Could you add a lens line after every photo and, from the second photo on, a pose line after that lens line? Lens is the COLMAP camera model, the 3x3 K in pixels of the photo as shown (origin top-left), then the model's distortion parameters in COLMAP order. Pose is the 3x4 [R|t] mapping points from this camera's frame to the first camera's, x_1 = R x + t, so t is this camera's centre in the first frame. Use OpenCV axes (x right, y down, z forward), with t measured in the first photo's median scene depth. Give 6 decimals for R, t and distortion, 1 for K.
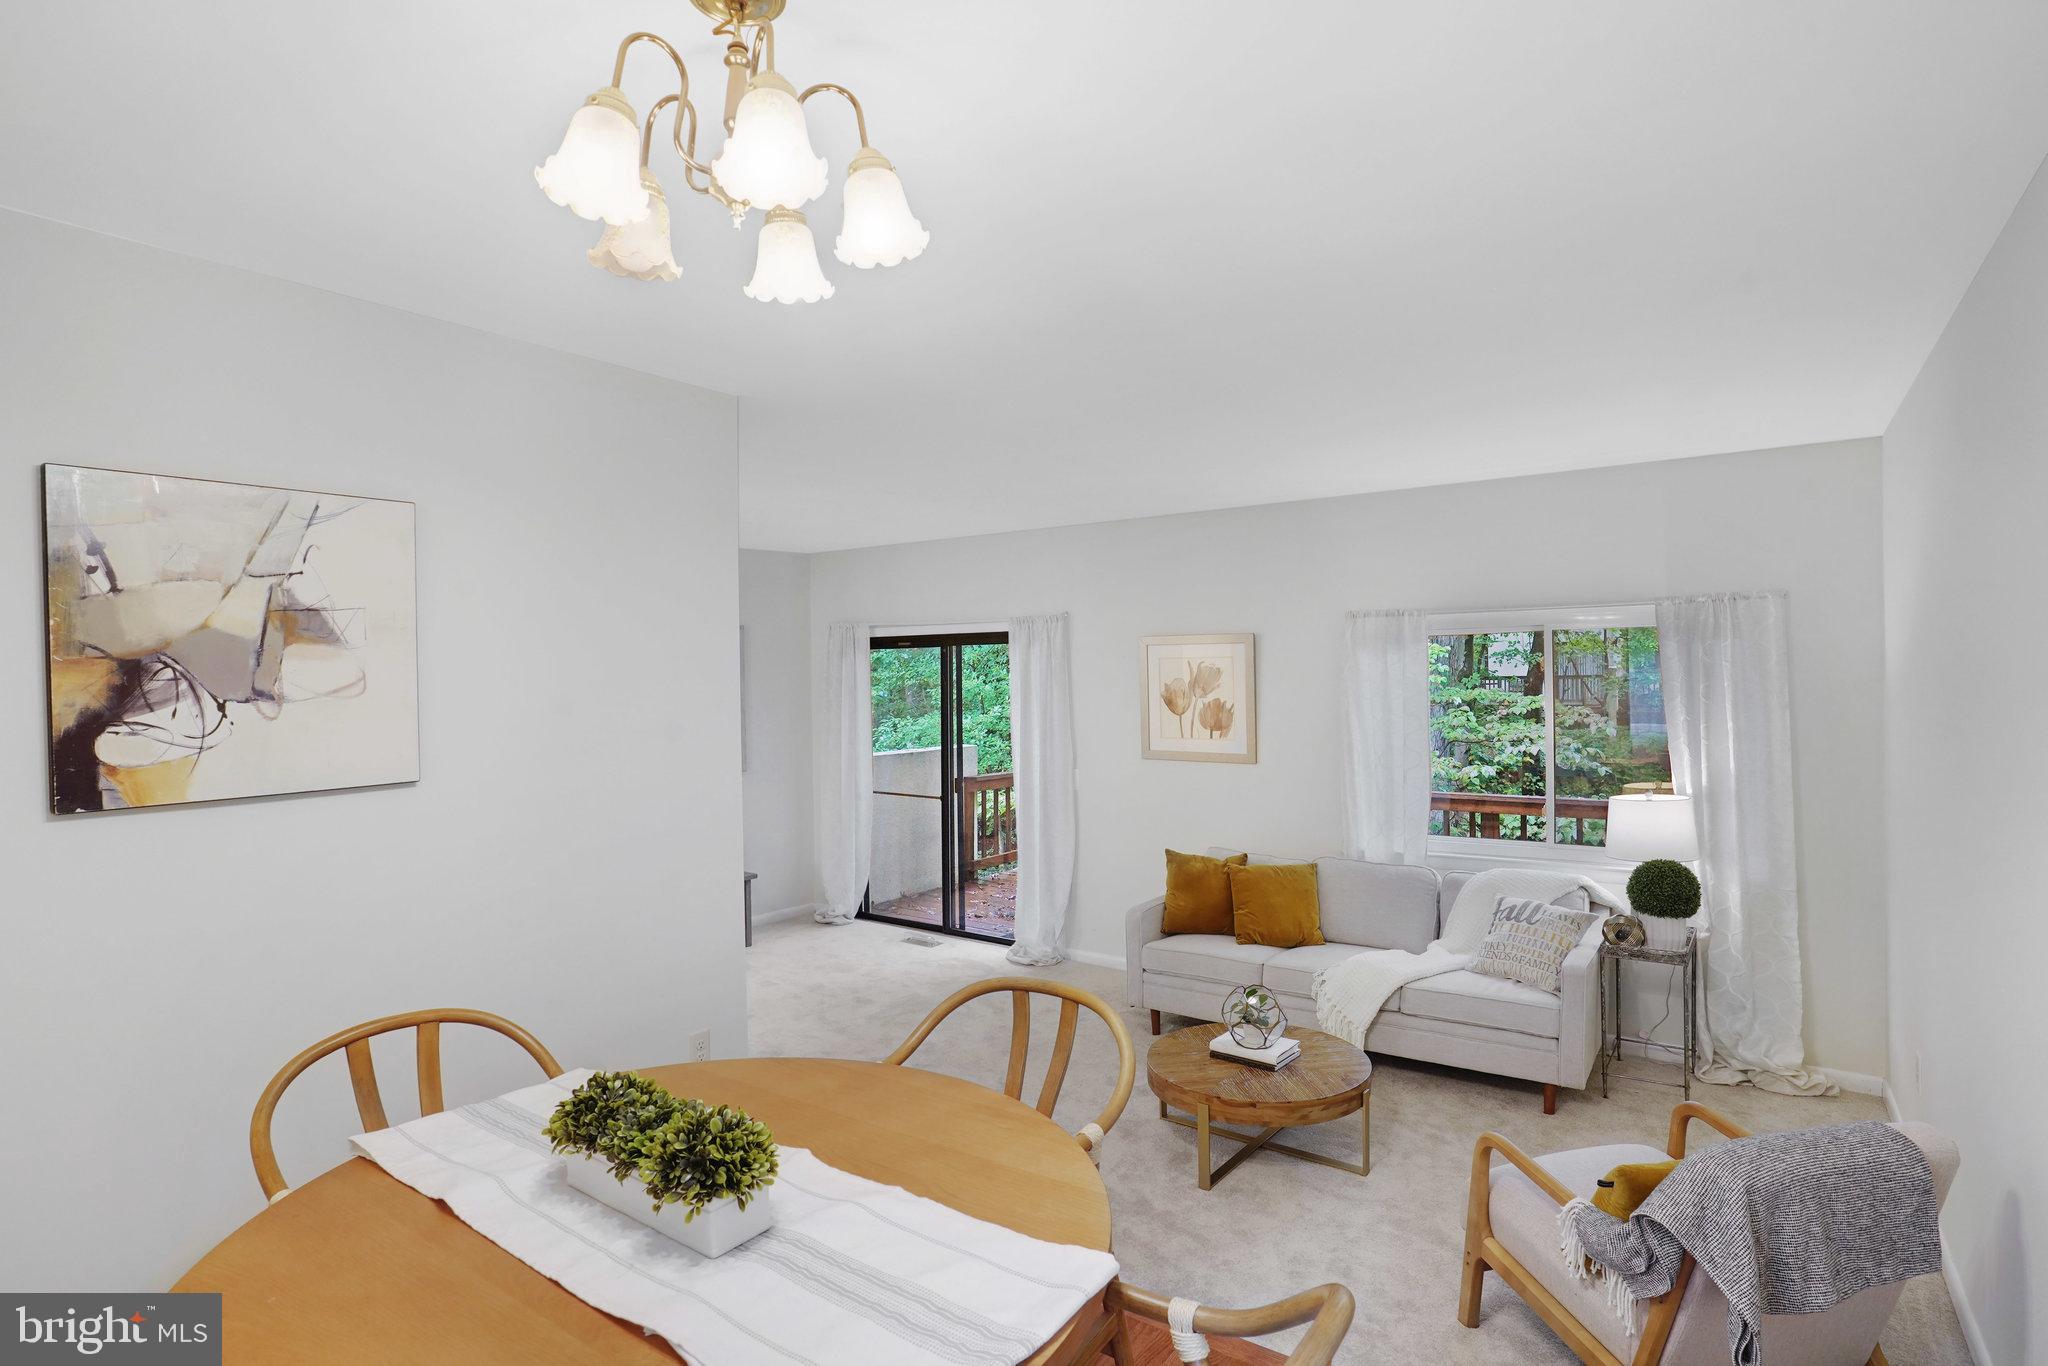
lens RADIAL K [[1018.3, 0, 1050.5], [0, 1018.3, 704.8], [0, 0, 1]] dist [0.000635, 0.000799]
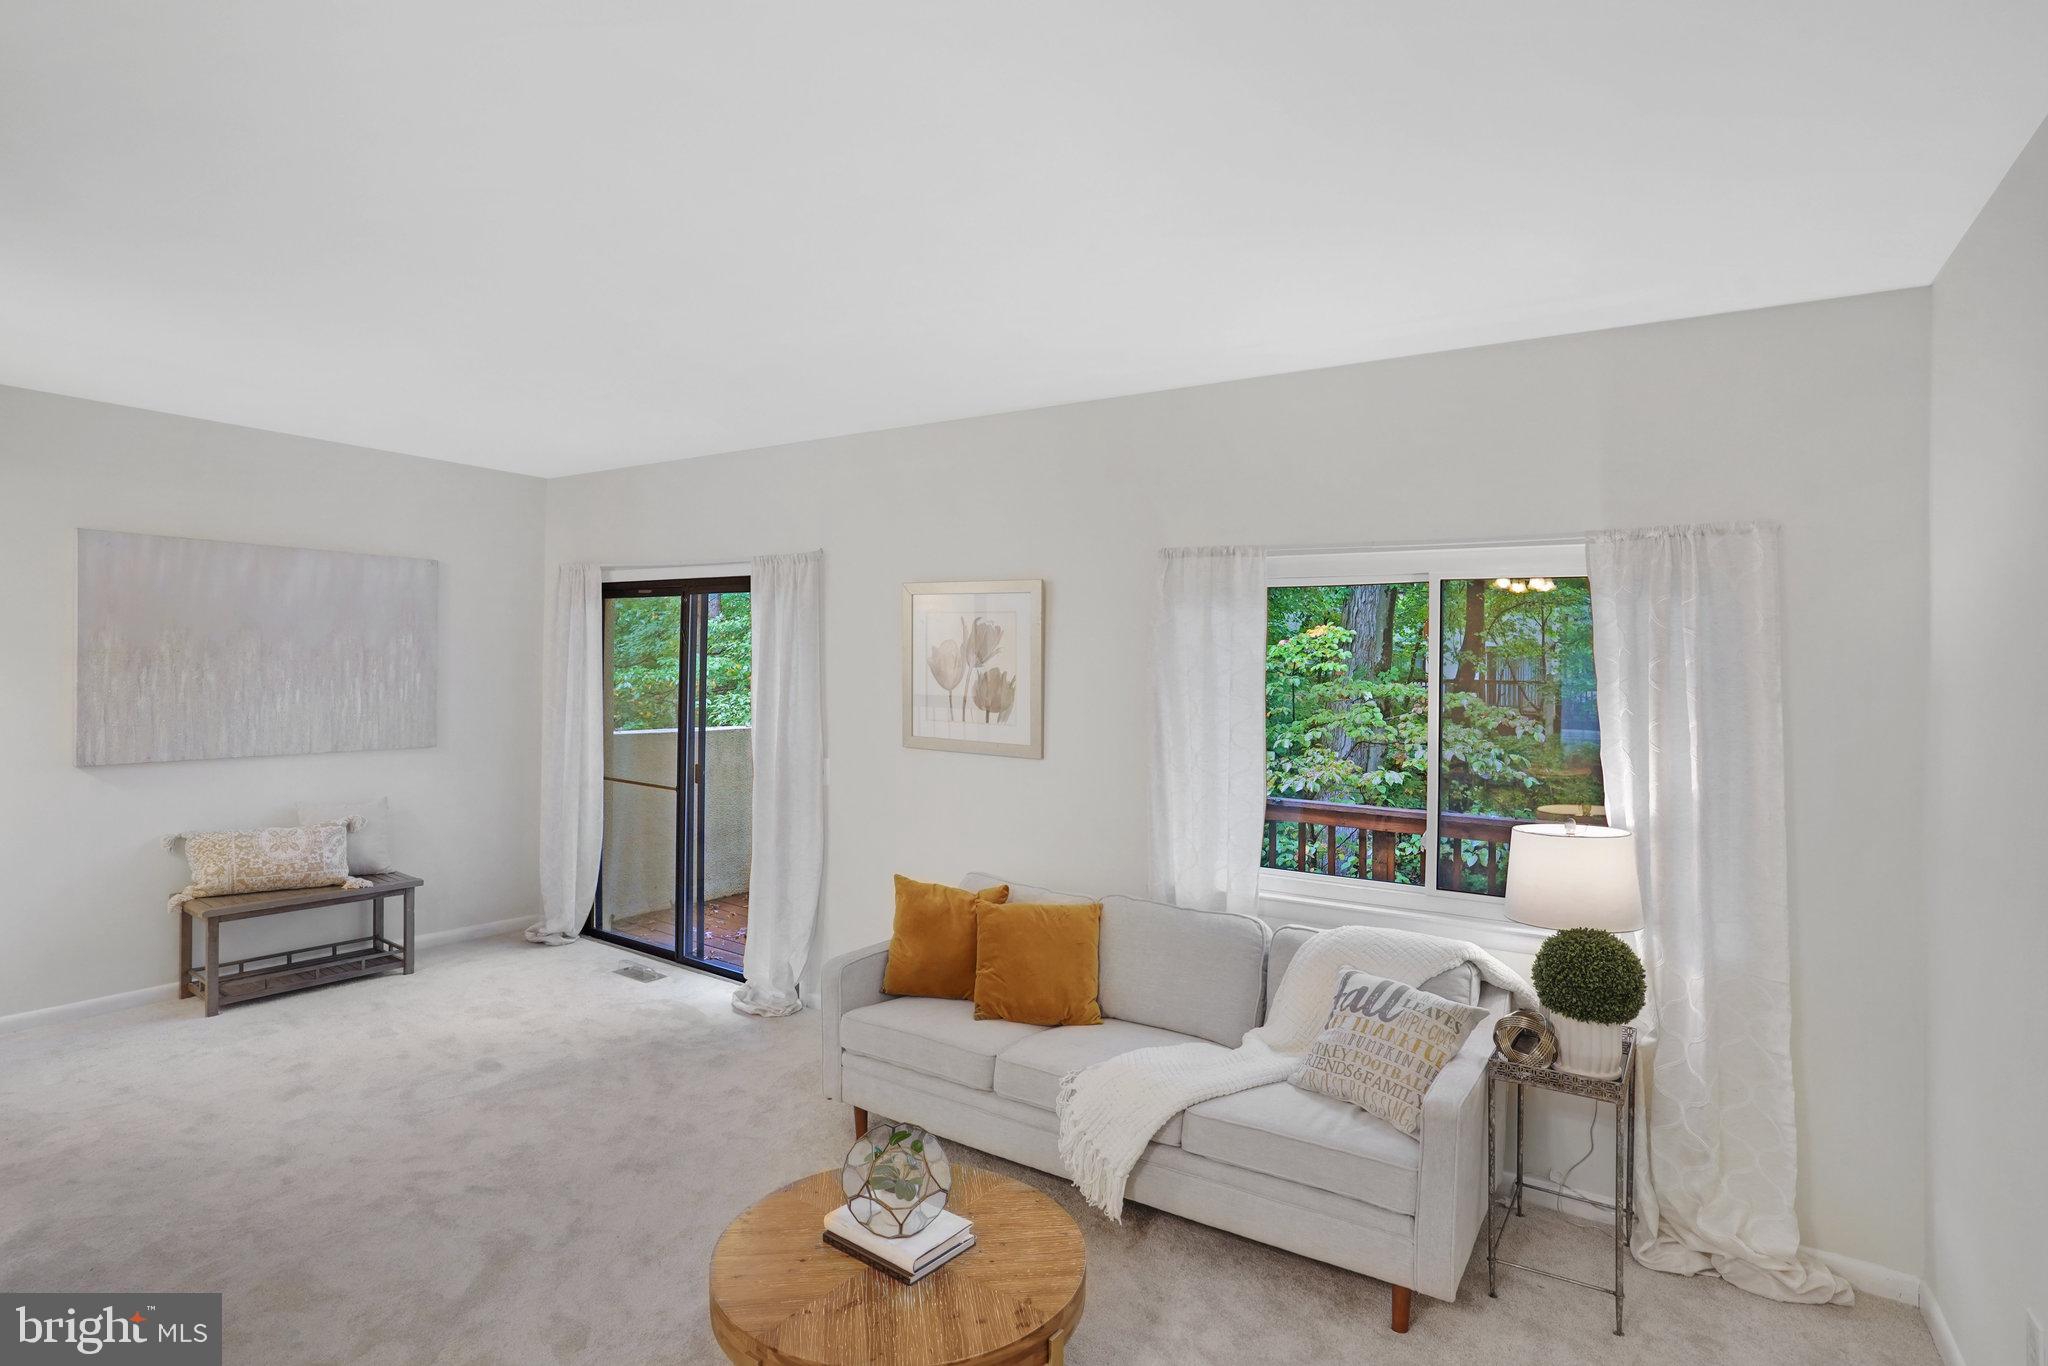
lens RADIAL K [[988.4, 0, 1015.8], [0, 988.4, 665.3], [0, 0, 1]] dist [-0.023484, 0.015355]
pose [[0.999339, 0.036271, 0.002541, 0.213042], [-0.036175, 0.998861, -0.031102, 0.015989], [-0.003666, 0.030989, 0.999513, 0.345475]]
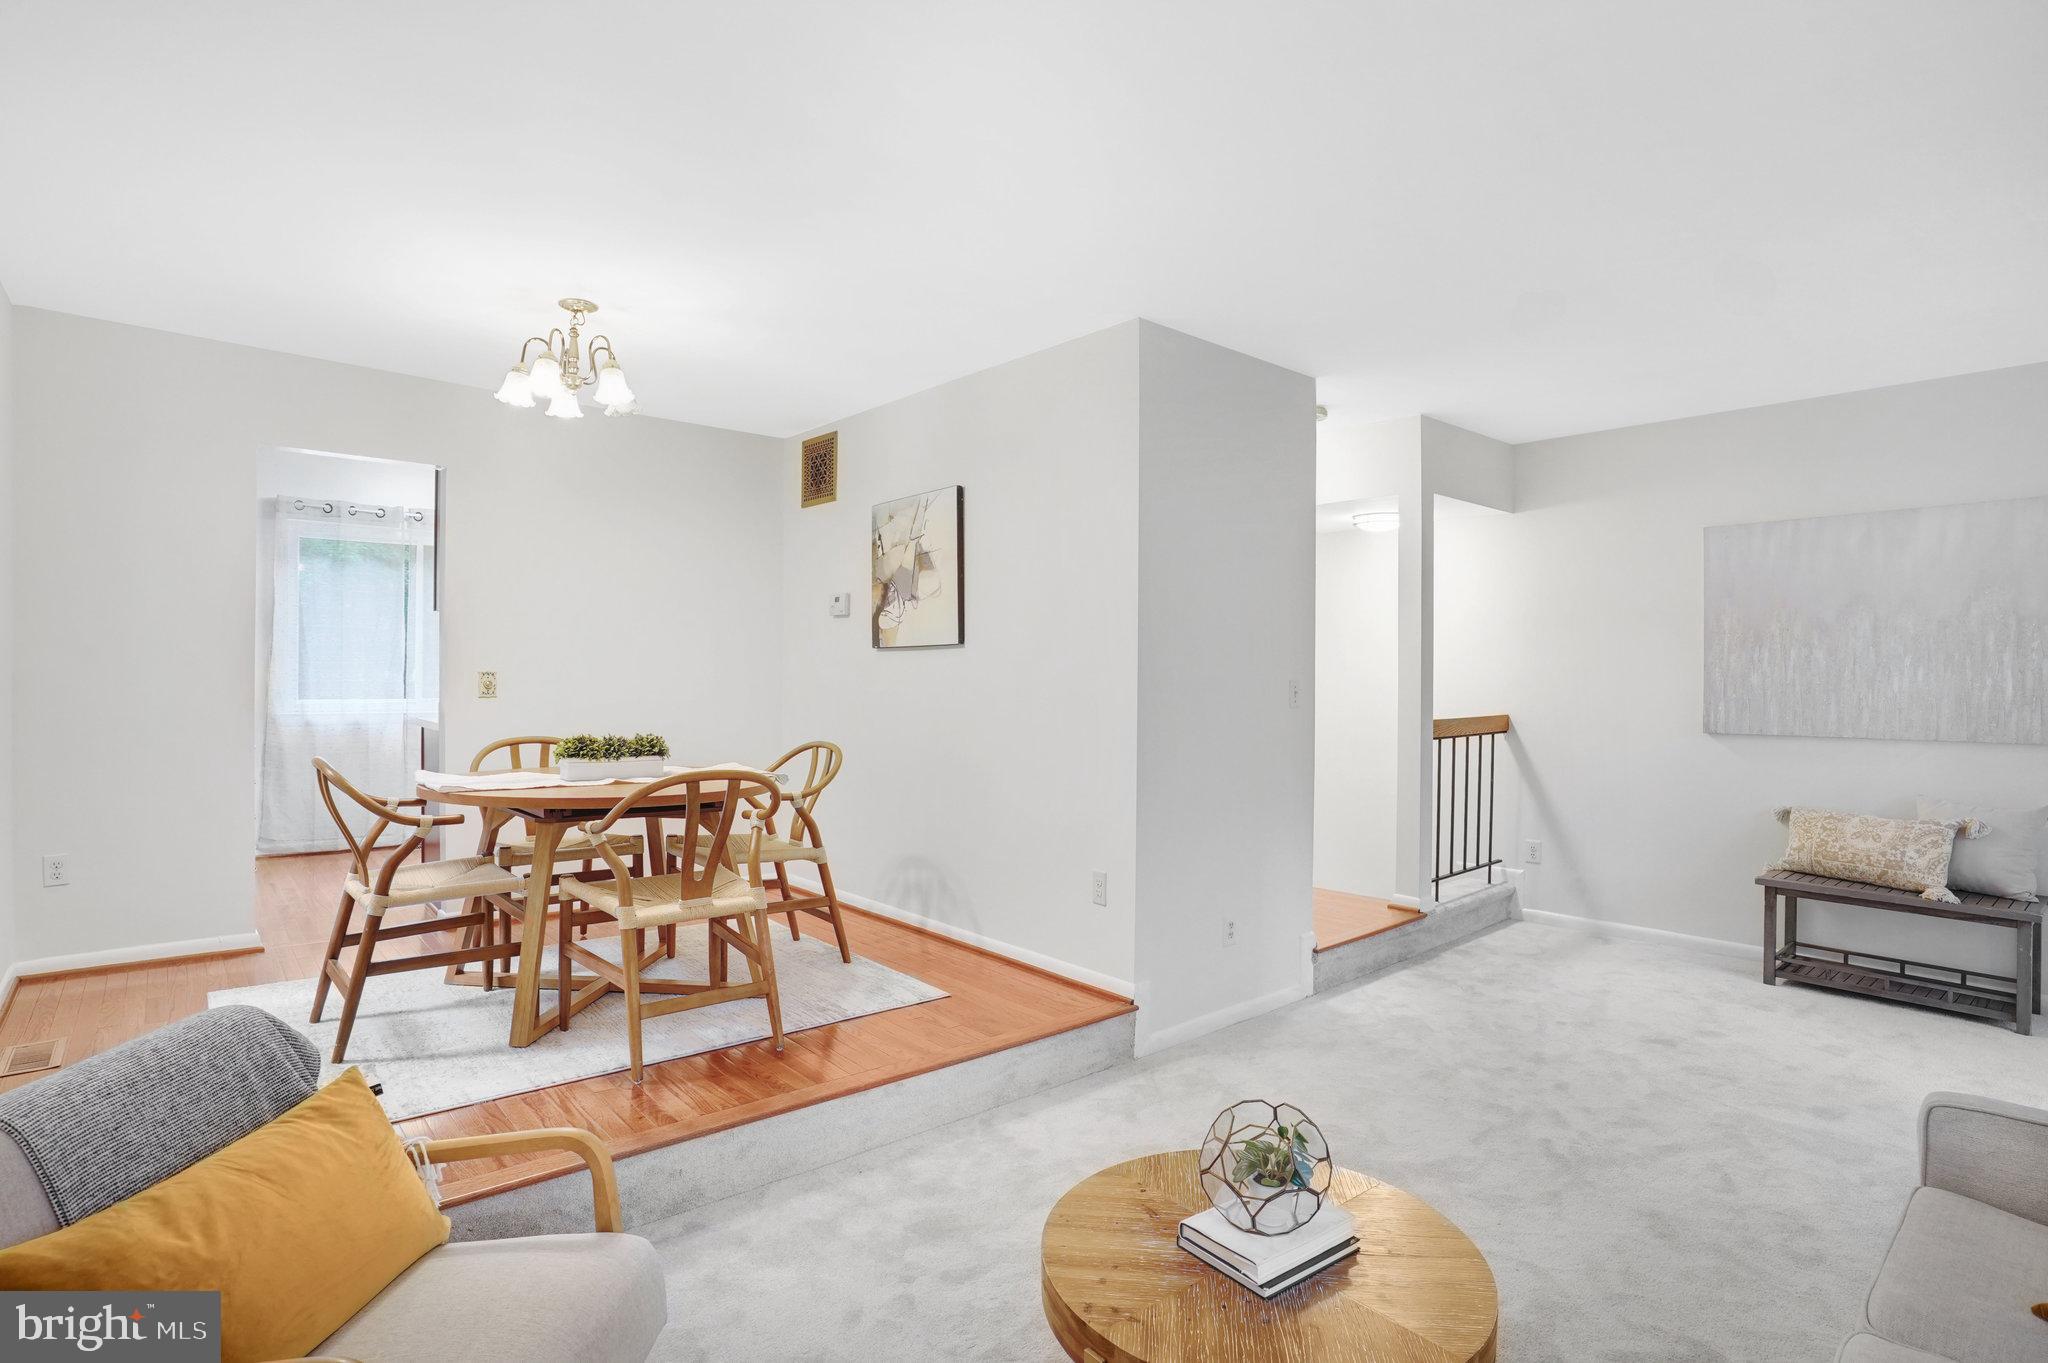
lens RADIAL K [[988.4, 0, 1015.8], [0, 988.4, 663.8], [0, 0, 1]] dist [-0.023484, 0.015355]
pose [[-0.211815, 0.007838, -0.977278, 0.549324], [-0.025561, 0.999581, 0.013556, 0.045033], [0.976975, 0.027851, -0.211526, 0.783086]]
